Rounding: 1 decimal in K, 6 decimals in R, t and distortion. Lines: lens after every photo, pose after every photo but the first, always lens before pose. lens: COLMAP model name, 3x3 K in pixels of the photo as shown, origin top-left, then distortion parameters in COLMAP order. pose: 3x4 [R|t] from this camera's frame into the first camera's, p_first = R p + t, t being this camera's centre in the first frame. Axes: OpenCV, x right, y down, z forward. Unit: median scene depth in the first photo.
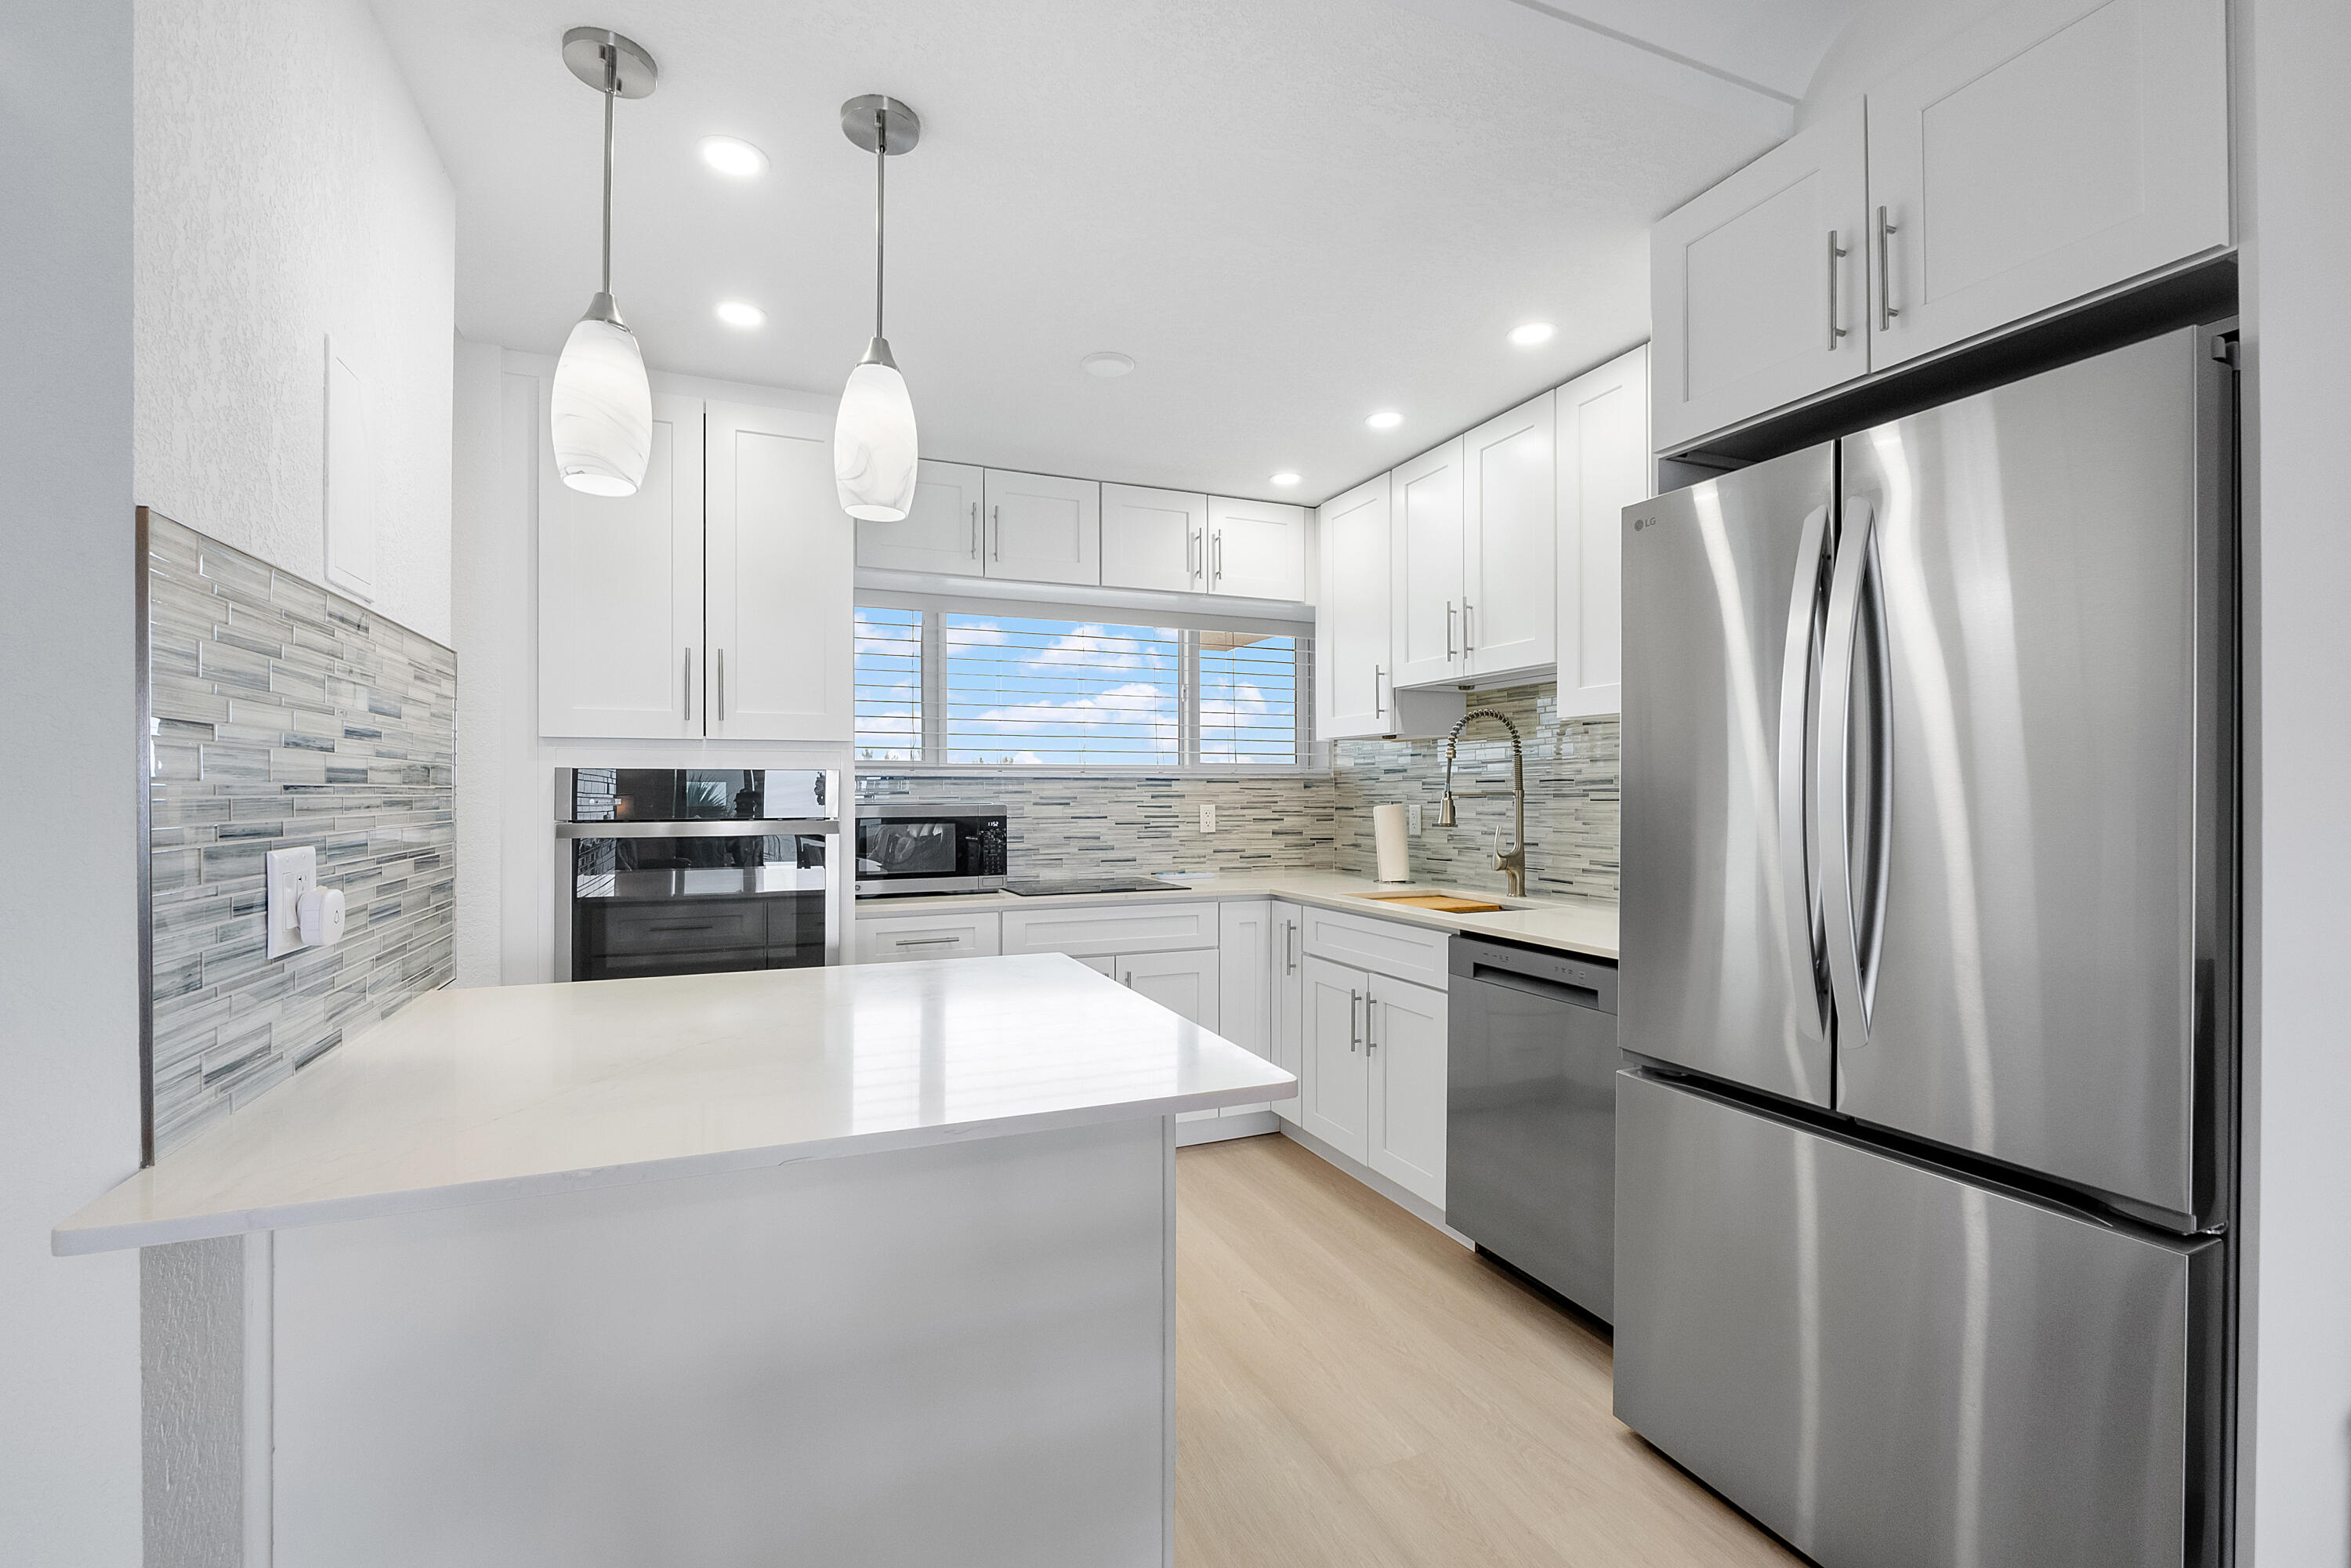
lens RADIAL K [[1015.3, 0, 1171.6], [0, 1015.3, 790.9], [0, 0, 1]] dist [-0.001083, 0.000048]
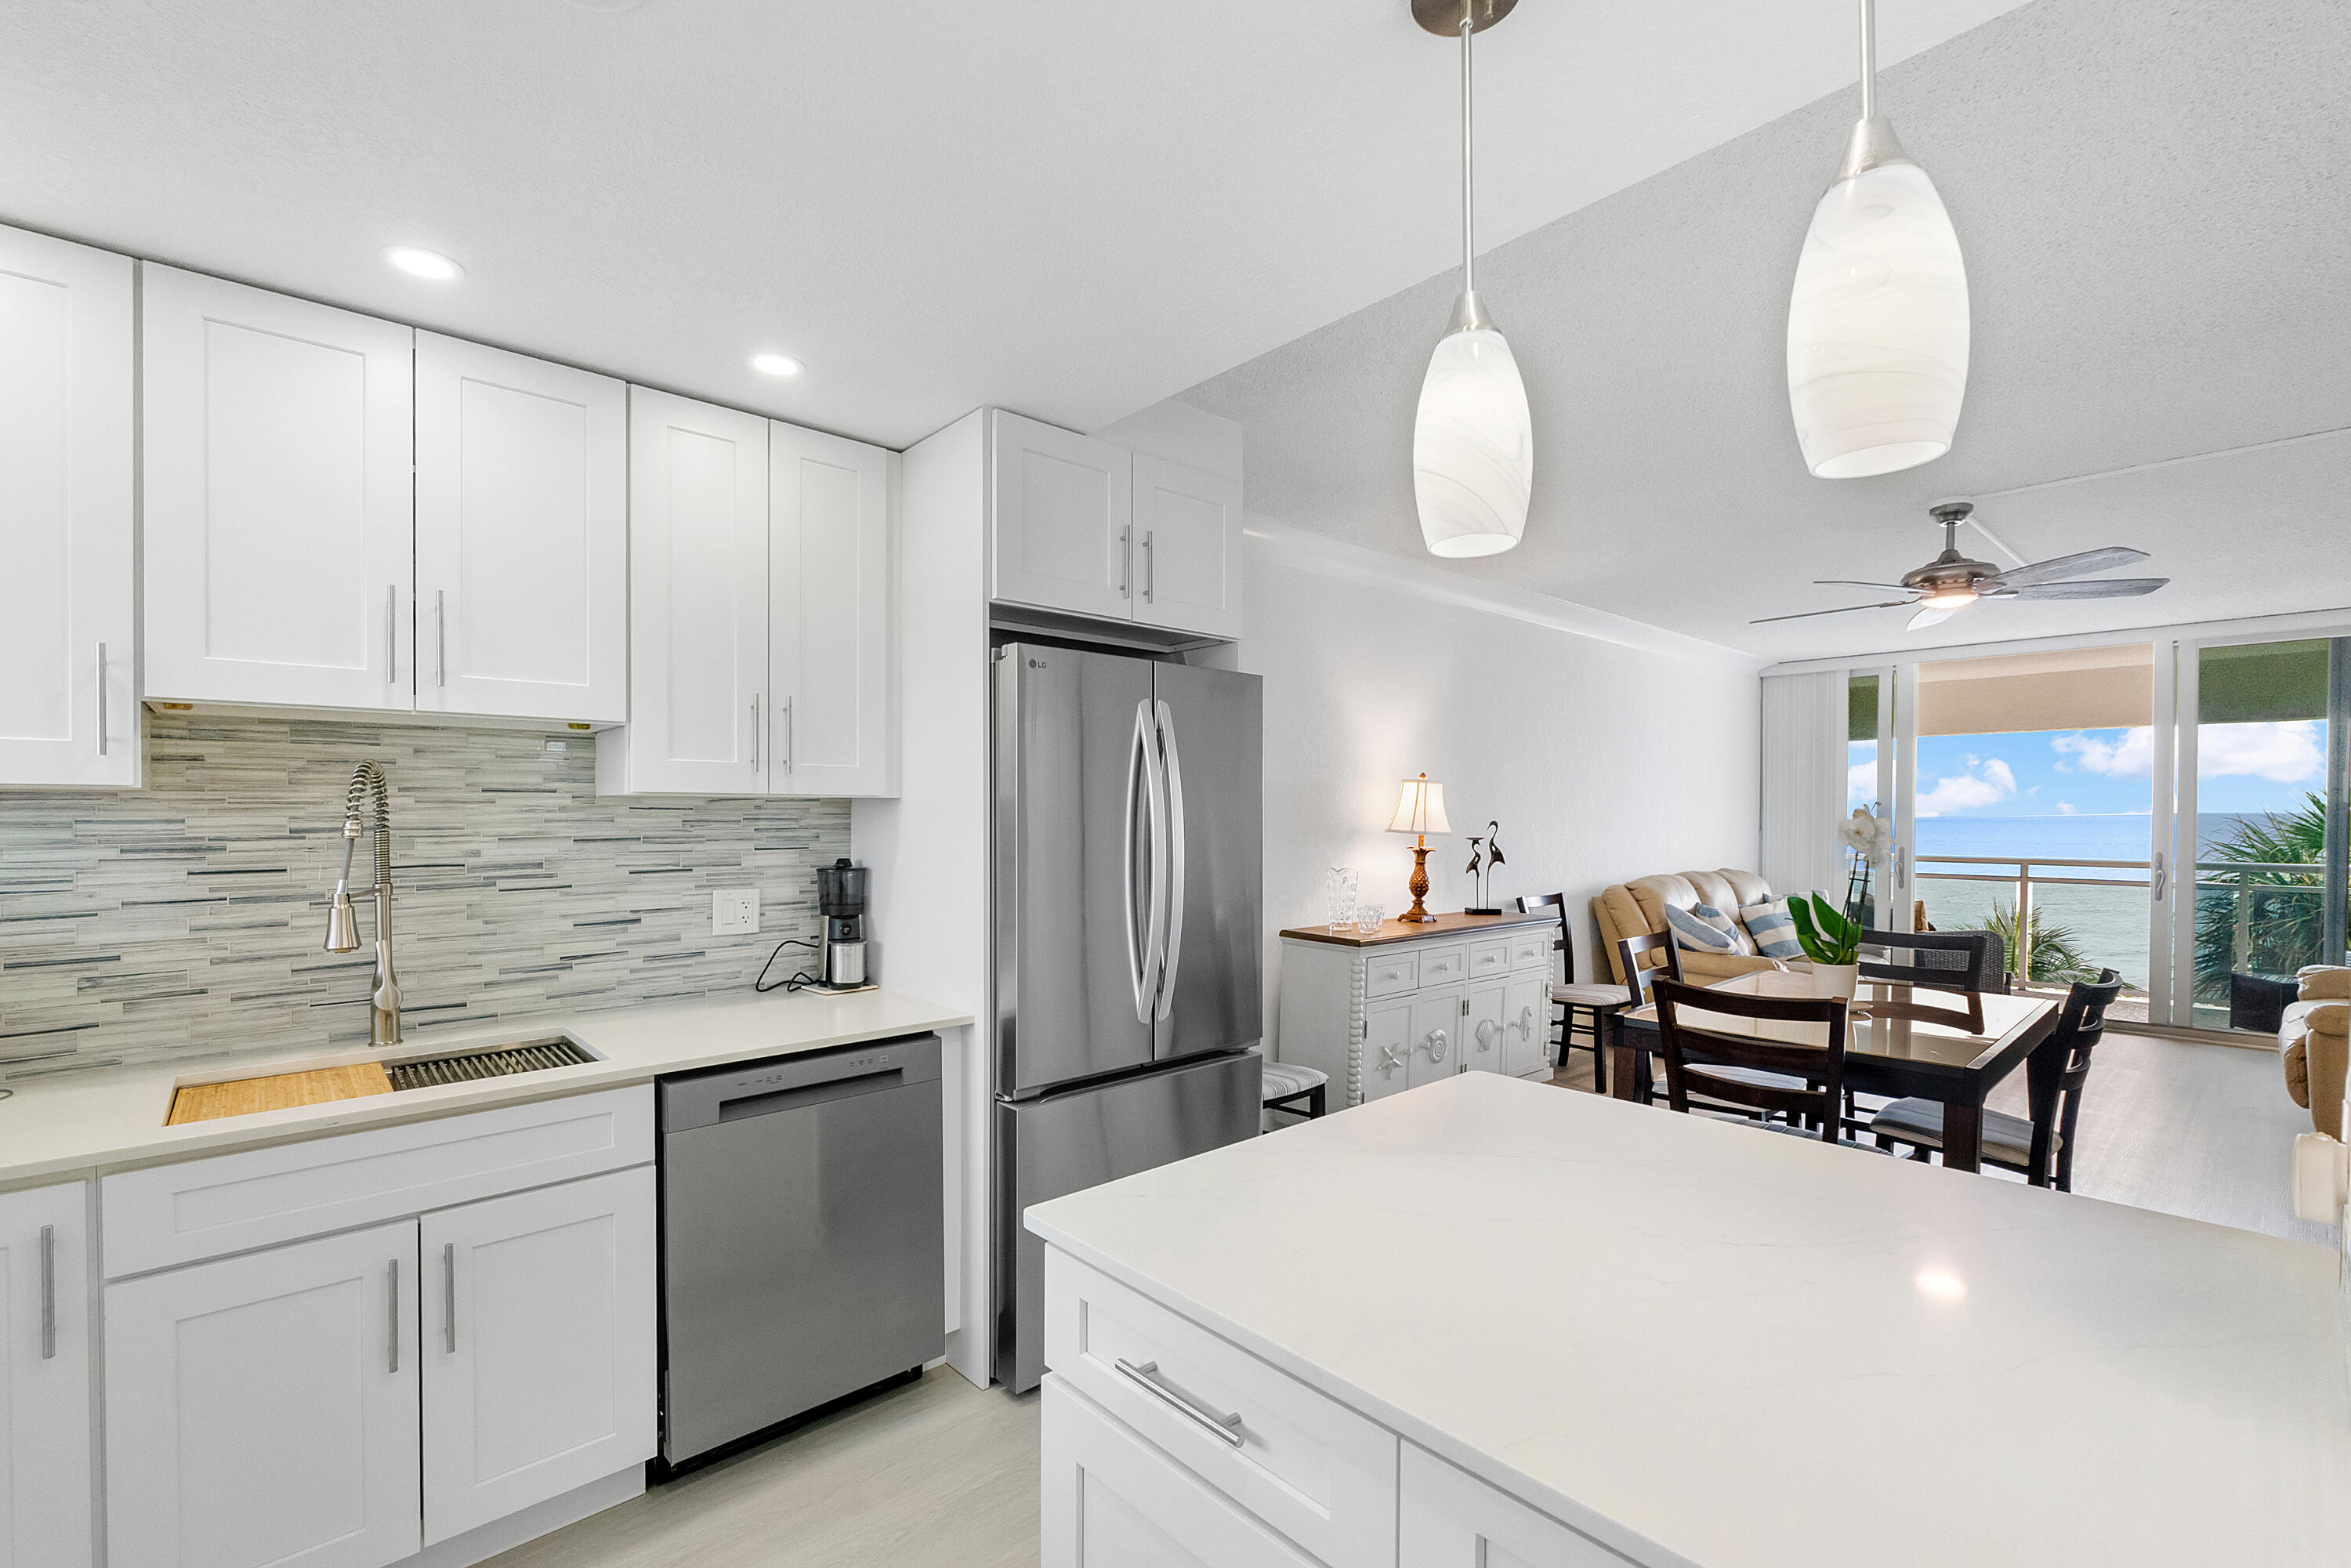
lens RADIAL K [[1027.8, 0, 1182.1], [0, 1027.8, 829.7], [0, 0, 1]] dist [-0.007310, 0.000133]
pose [[-0.340445, -0.016711, 0.940116, -0.412665], [0.000564, 0.999838, 0.017977, -0.042601], [-0.940264, 0.006651, -0.340381, 0.657576]]
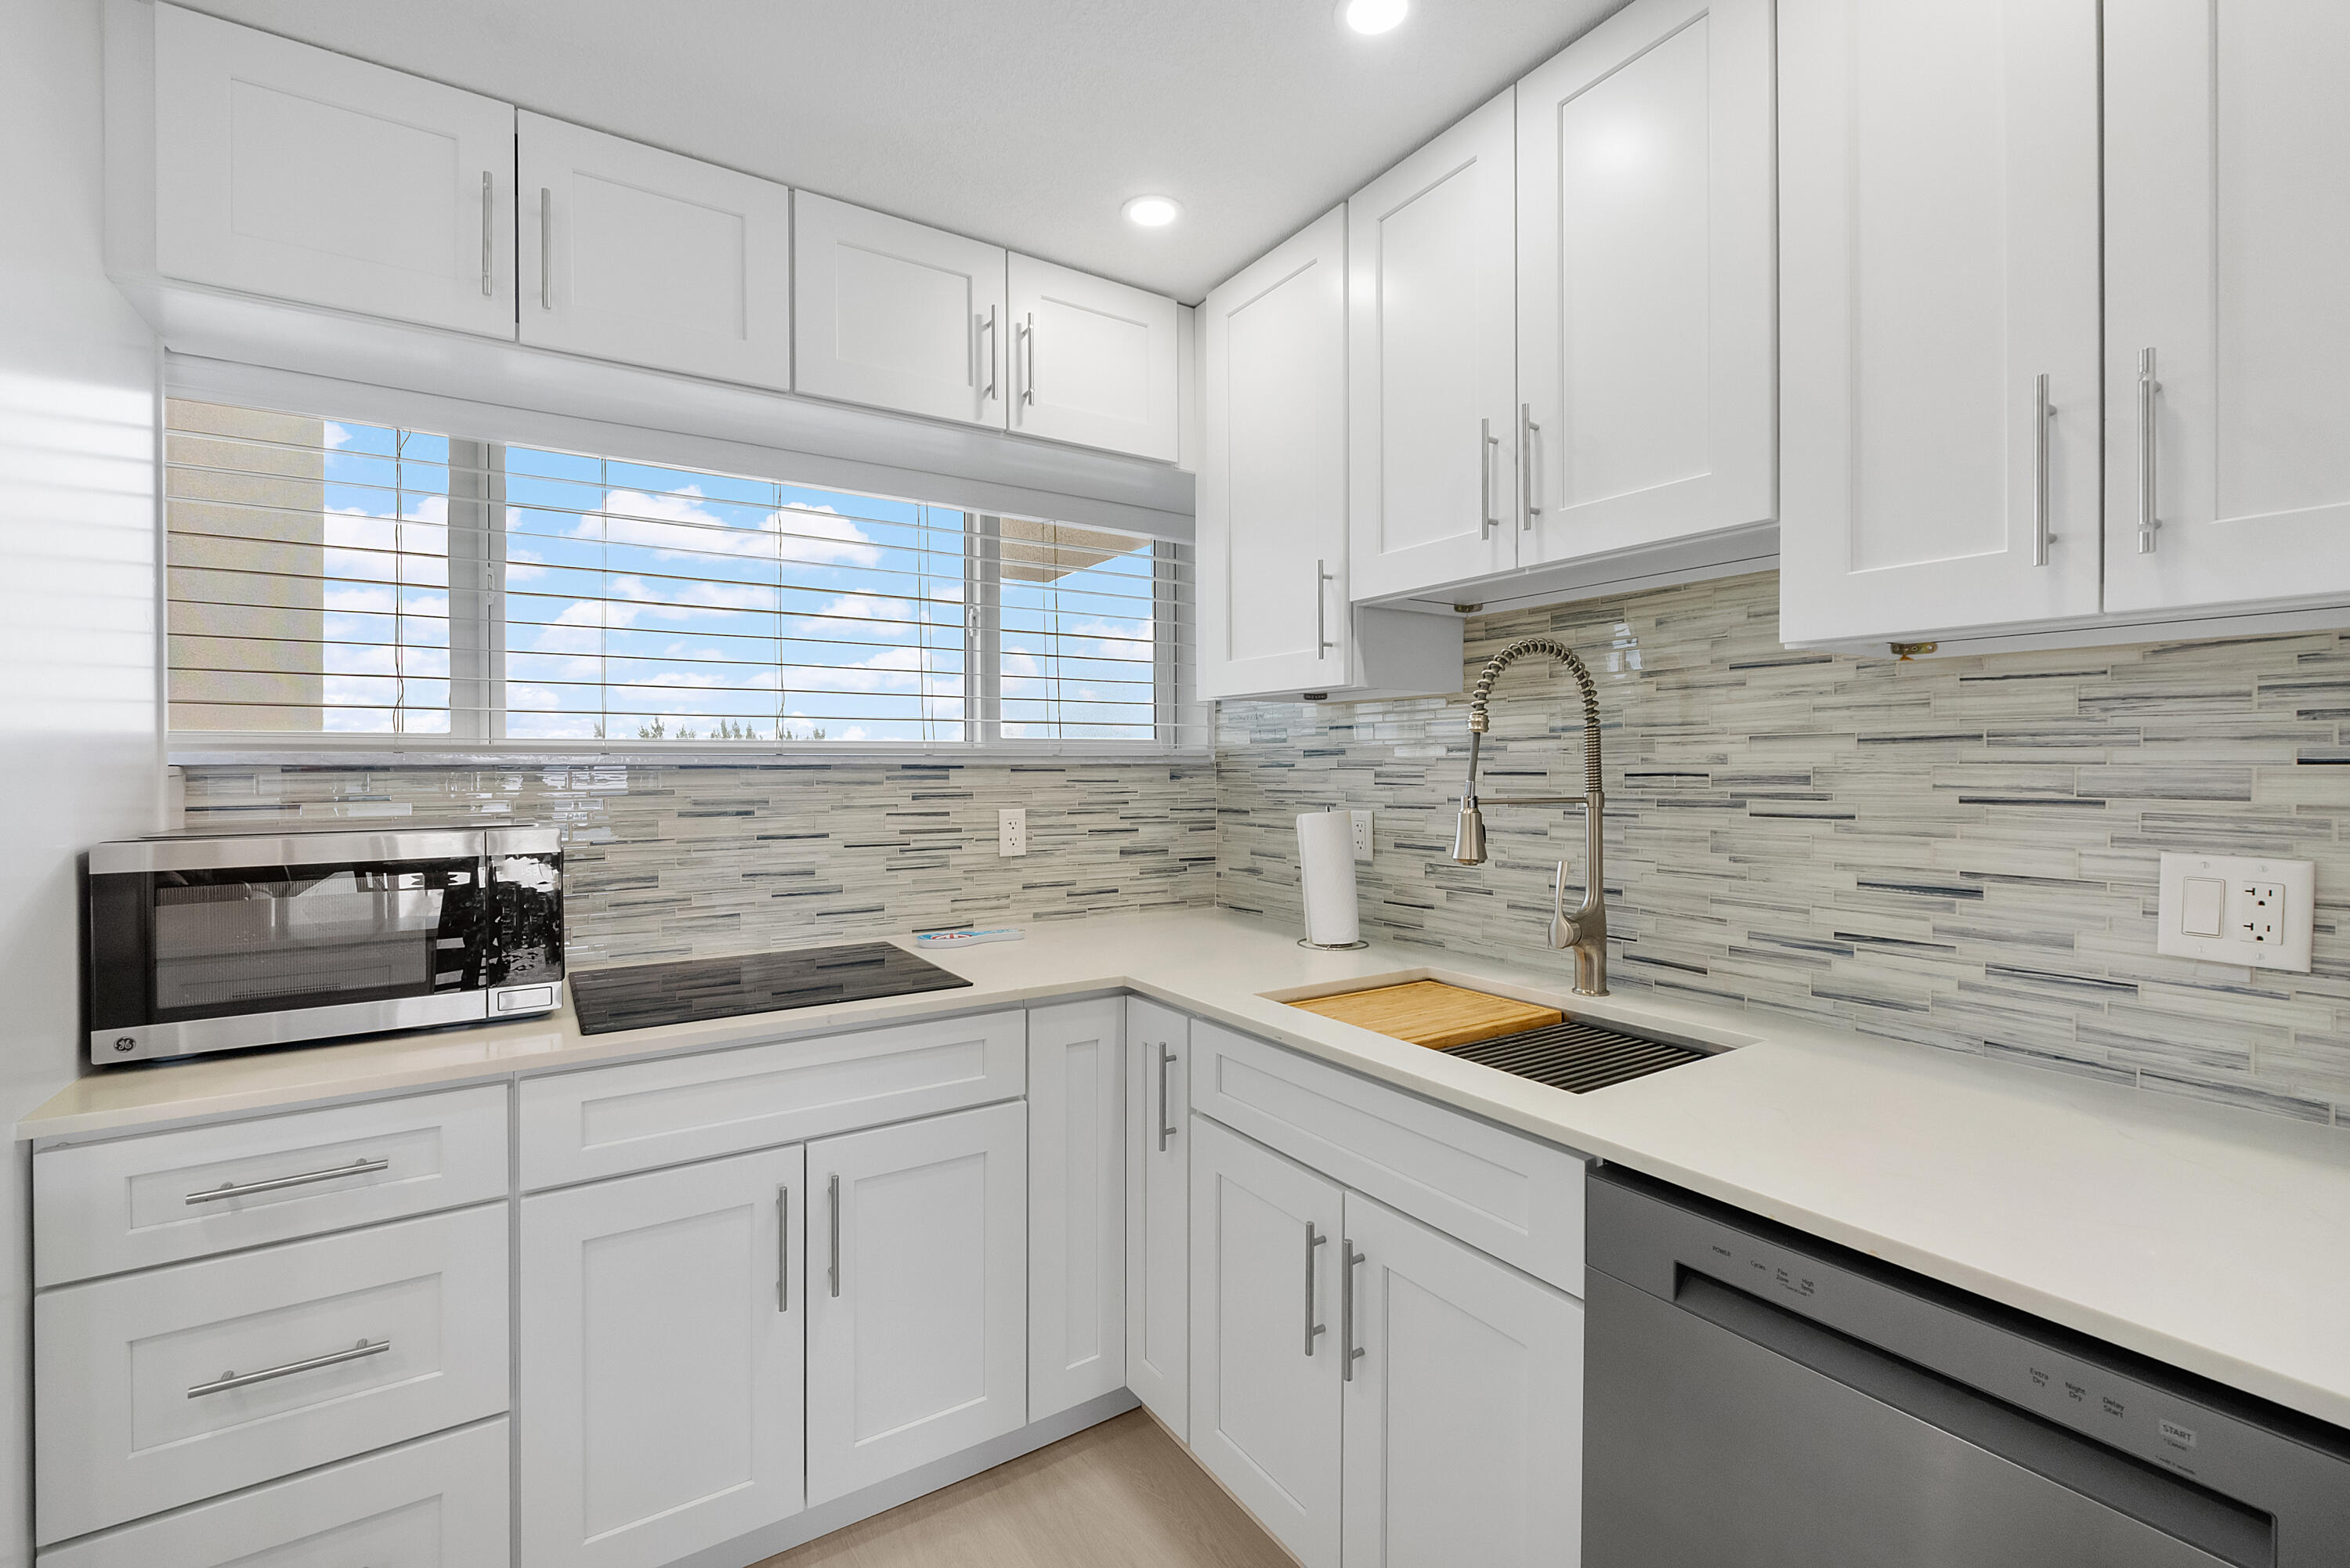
lens RADIAL K [[1013.4, 0, 1174.6], [0, 1013.4, 770.2], [0, 0, 1]] dist [-0.003661, -0.000253]
pose [[0.984969, -0.002054, 0.172720, 0.030356], [0.000995, 0.999980, 0.006218, -0.014442], [-0.172729, -0.005953, 0.984951, 0.459850]]
